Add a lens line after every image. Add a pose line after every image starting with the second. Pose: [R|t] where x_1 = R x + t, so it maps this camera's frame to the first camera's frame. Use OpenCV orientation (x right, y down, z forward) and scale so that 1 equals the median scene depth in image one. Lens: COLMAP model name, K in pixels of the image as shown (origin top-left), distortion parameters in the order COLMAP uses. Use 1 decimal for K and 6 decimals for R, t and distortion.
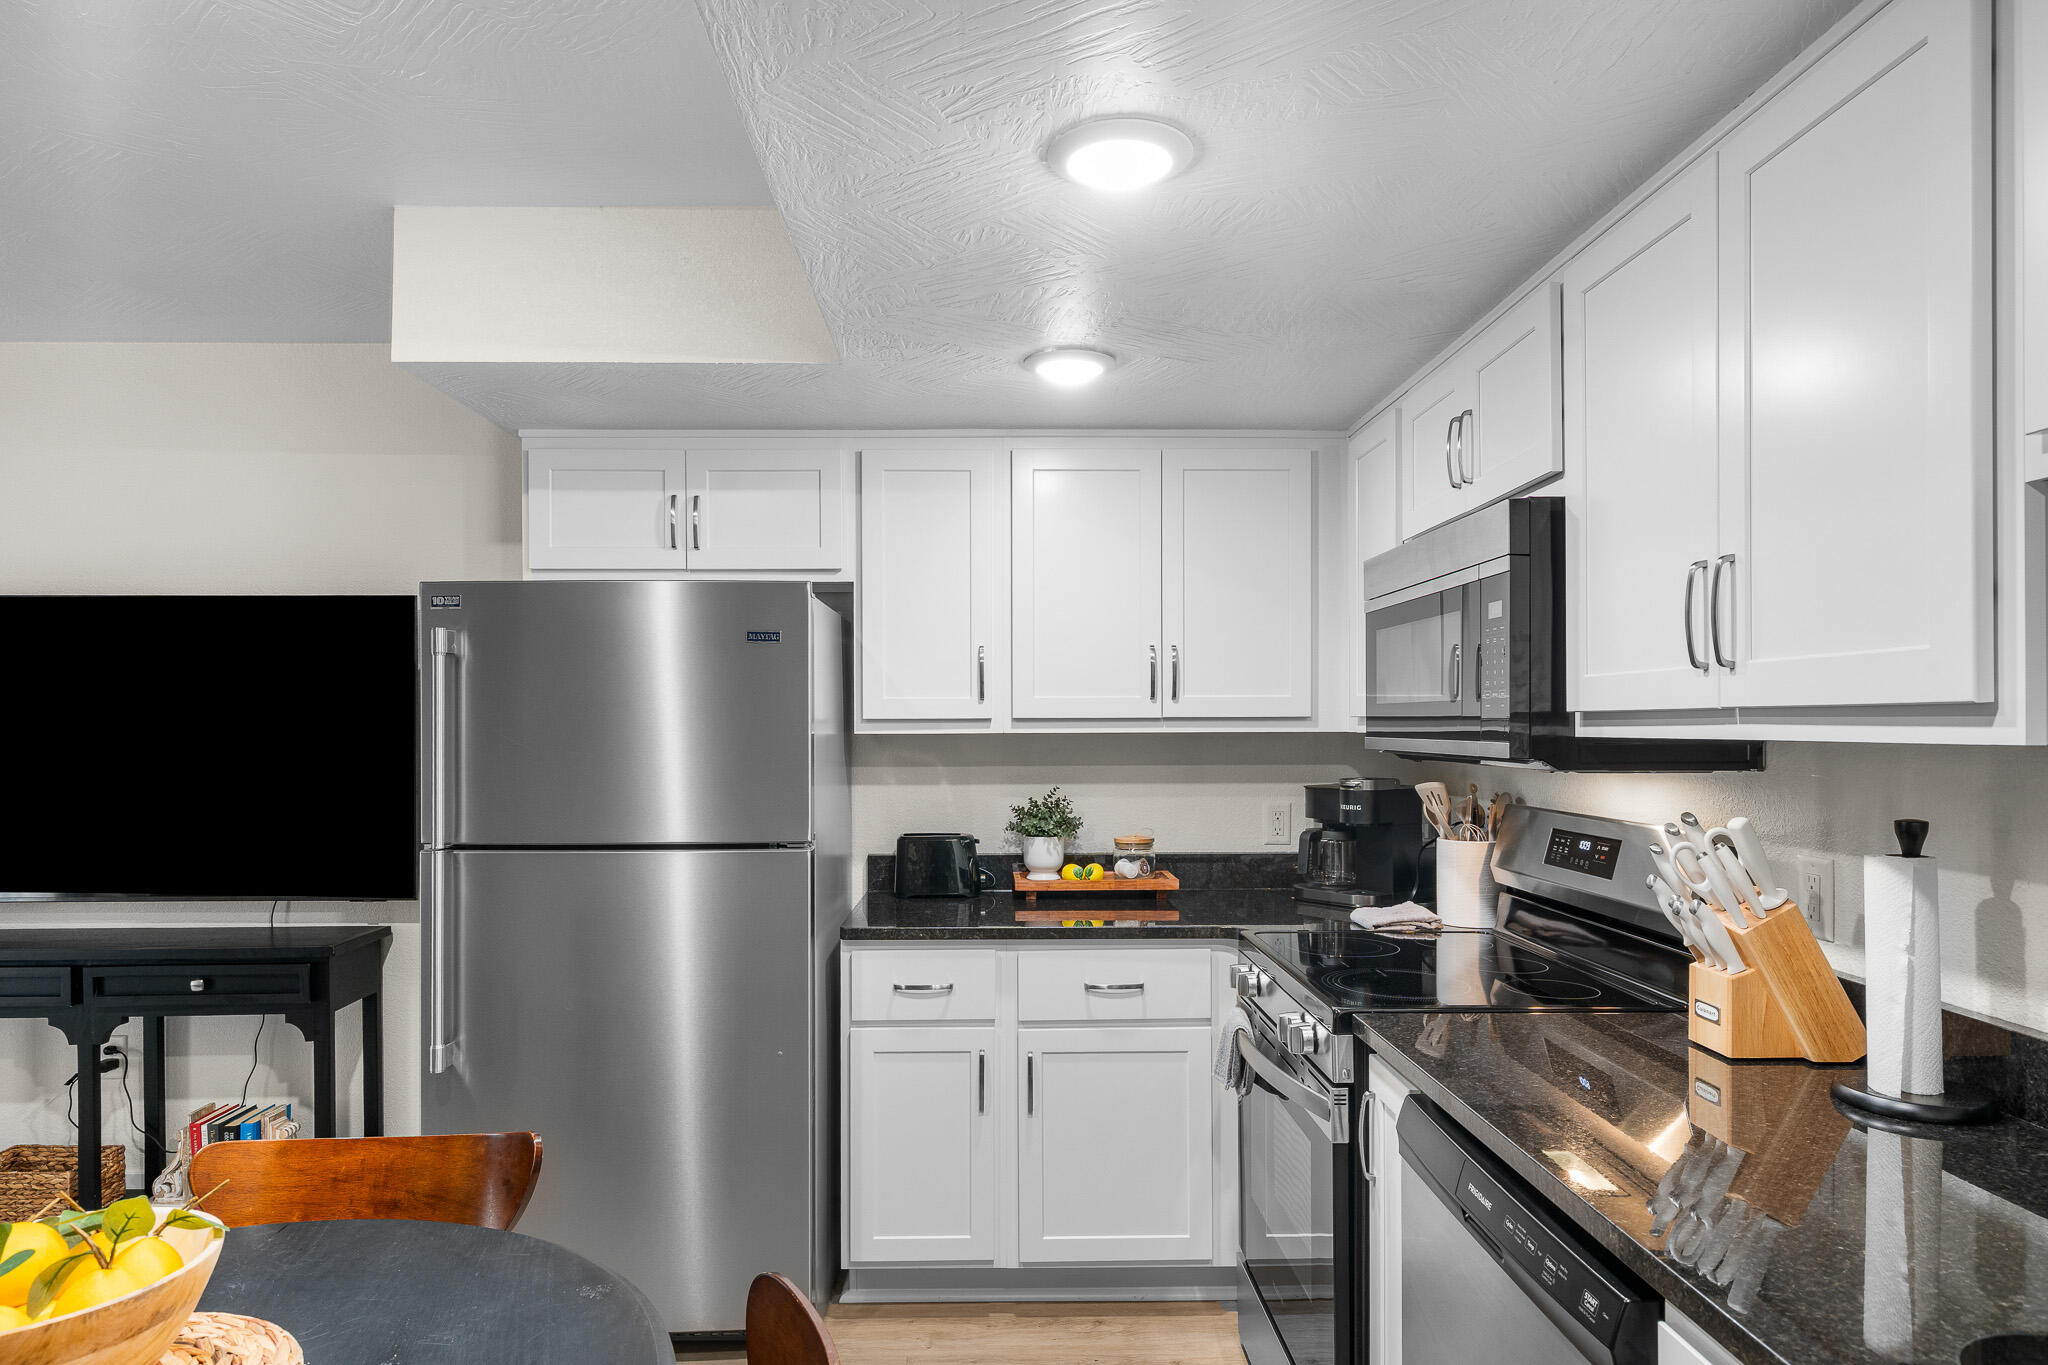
lens RADIAL K [[1202.7, 0, 1024.5], [0, 1202.7, 727.6], [0, 0, 1]] dist [0.001651, 0.000476]
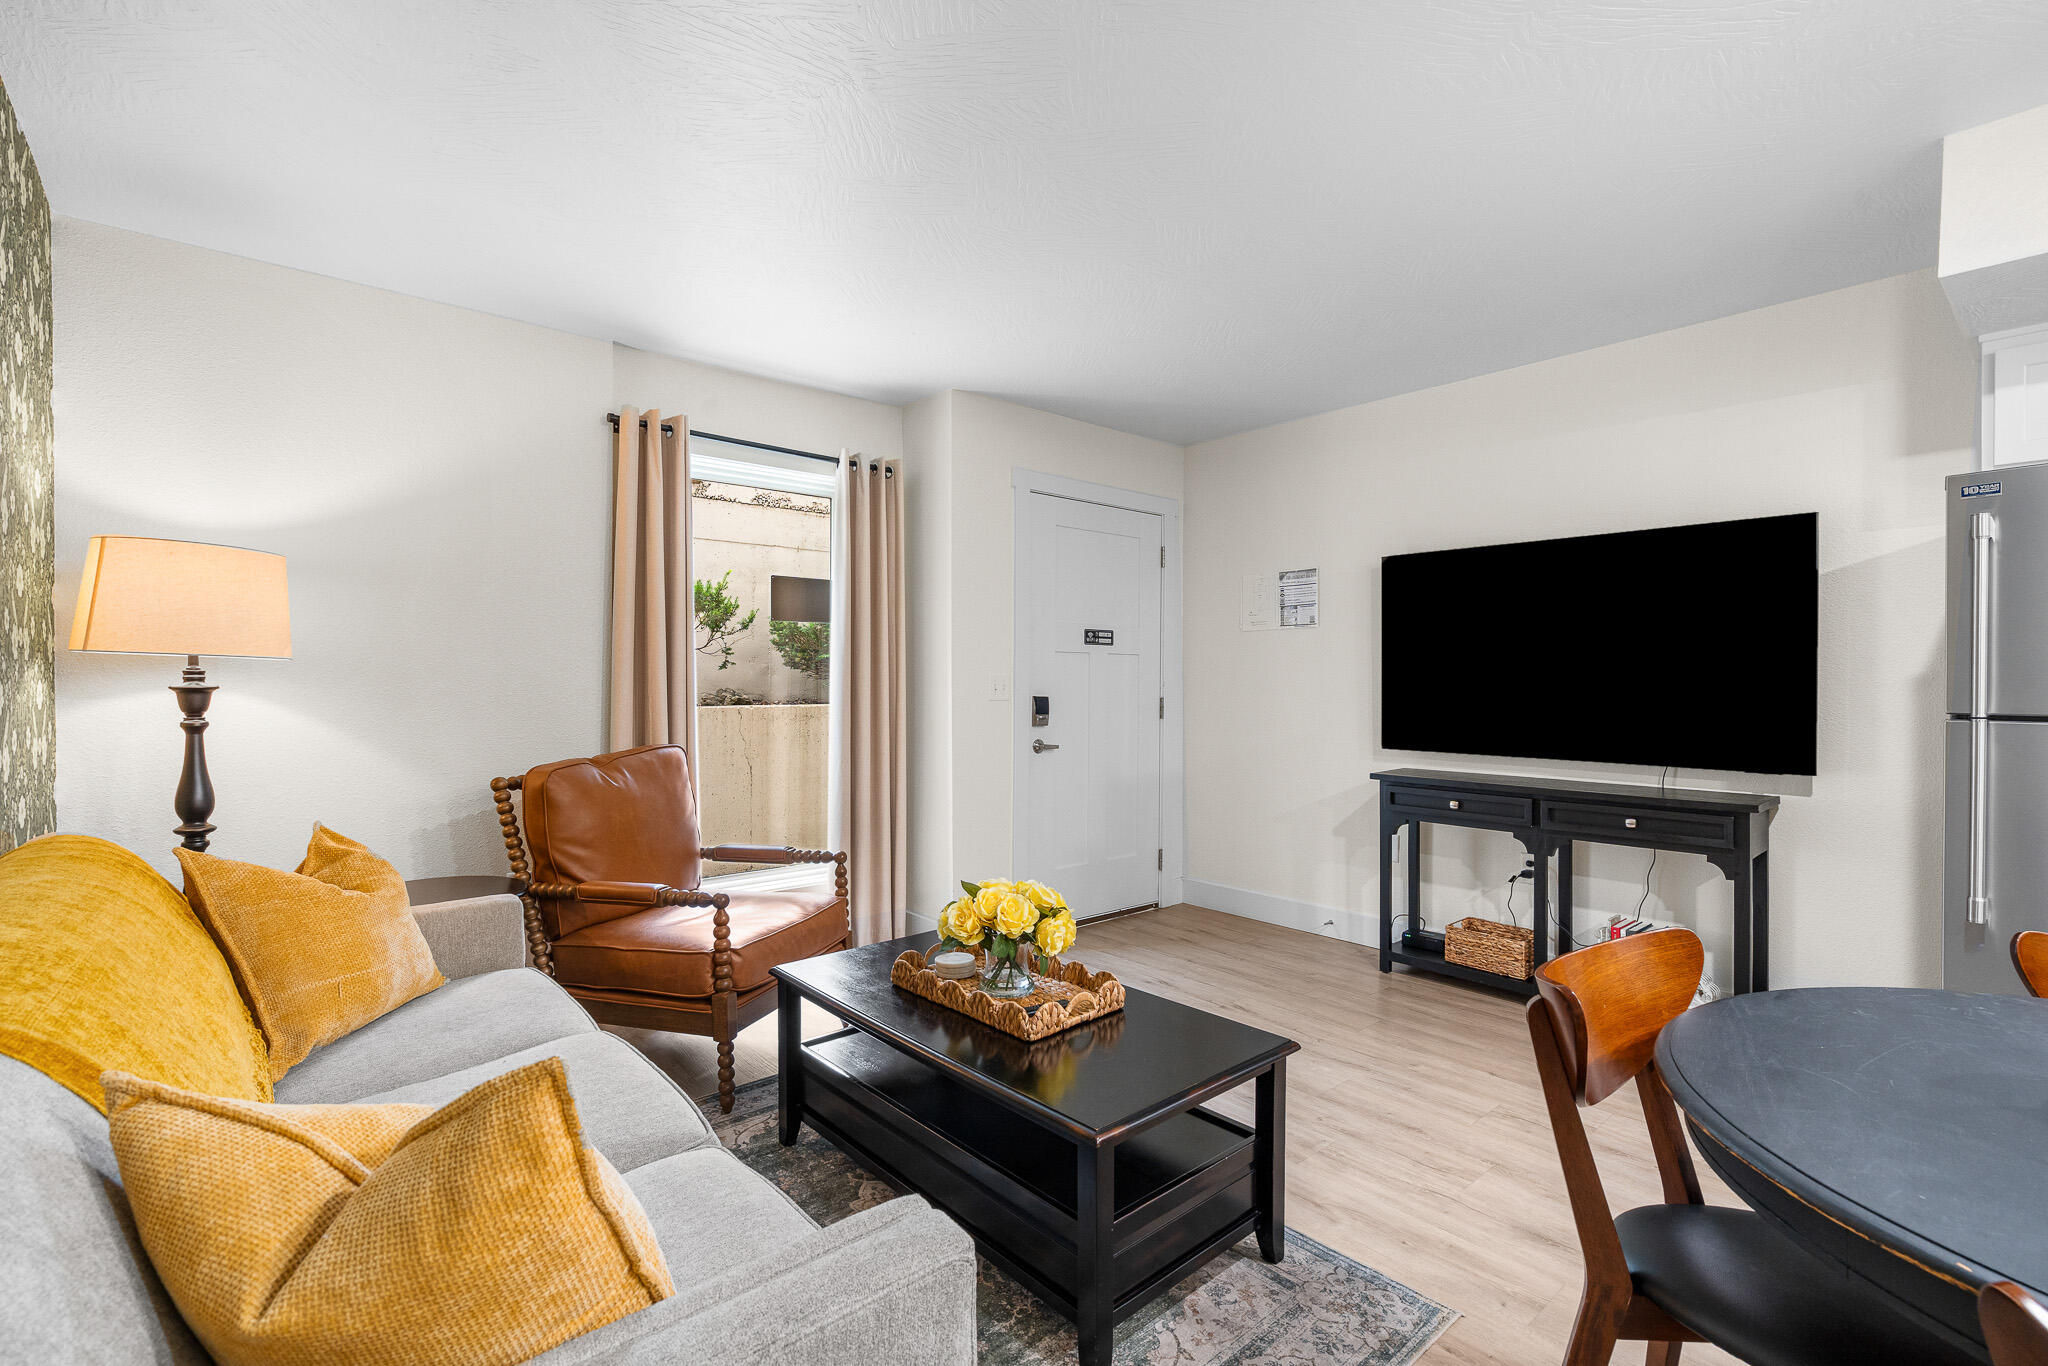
lens RADIAL K [[924.9, 0, 1022.9], [0, 924.9, 685.5], [0, 0, 1]] dist [0.001812, 0.000182]
pose [[0.646083, 0.009277, -0.763211, -0.339505], [-0.008452, 0.999952, 0.004999, 0.063093], [0.763220, 0.003221, 0.646130, -0.167181]]
